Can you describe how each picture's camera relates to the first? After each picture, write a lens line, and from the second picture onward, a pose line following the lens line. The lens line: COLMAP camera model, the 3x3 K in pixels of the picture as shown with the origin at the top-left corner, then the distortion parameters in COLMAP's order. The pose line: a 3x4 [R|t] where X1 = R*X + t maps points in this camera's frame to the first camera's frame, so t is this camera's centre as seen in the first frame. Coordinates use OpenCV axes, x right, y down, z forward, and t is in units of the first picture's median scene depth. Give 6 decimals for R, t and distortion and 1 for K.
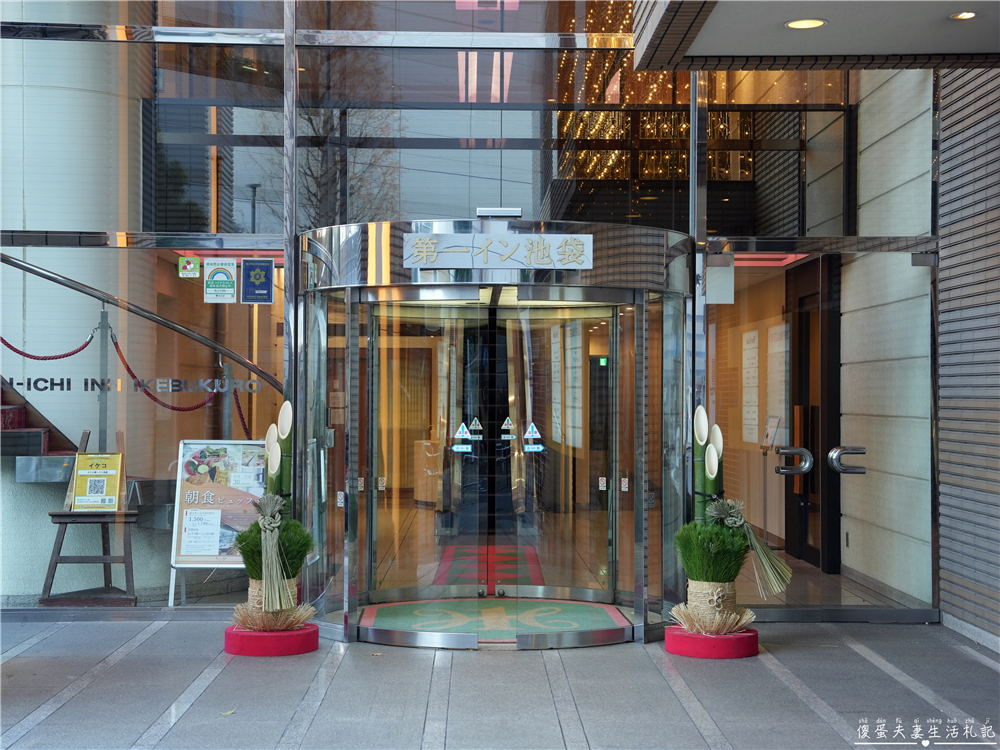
lens RADIAL K [[1473.4, 0, 500.0], [0, 1473.4, 375.0], [0, 0, 1]] dist [0.011521, 0.015805]
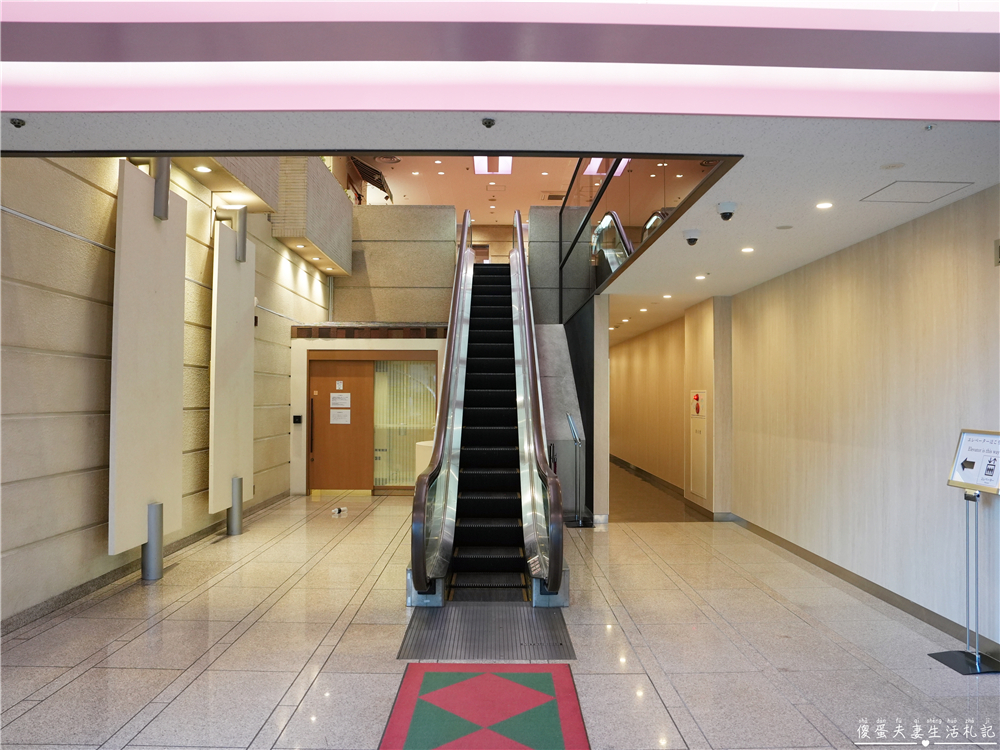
lens RADIAL K [[776.5, 0, 501.0], [0, 776.5, 368.7], [0, 0, 1]] dist [-0.112936, 0.059307]
pose [[0.999975, 0.003759, -0.006004, -0.000832], [-0.003917, 0.999637, -0.026666, 0.009467], [0.005901, 0.026689, 0.999626, 0.544124]]
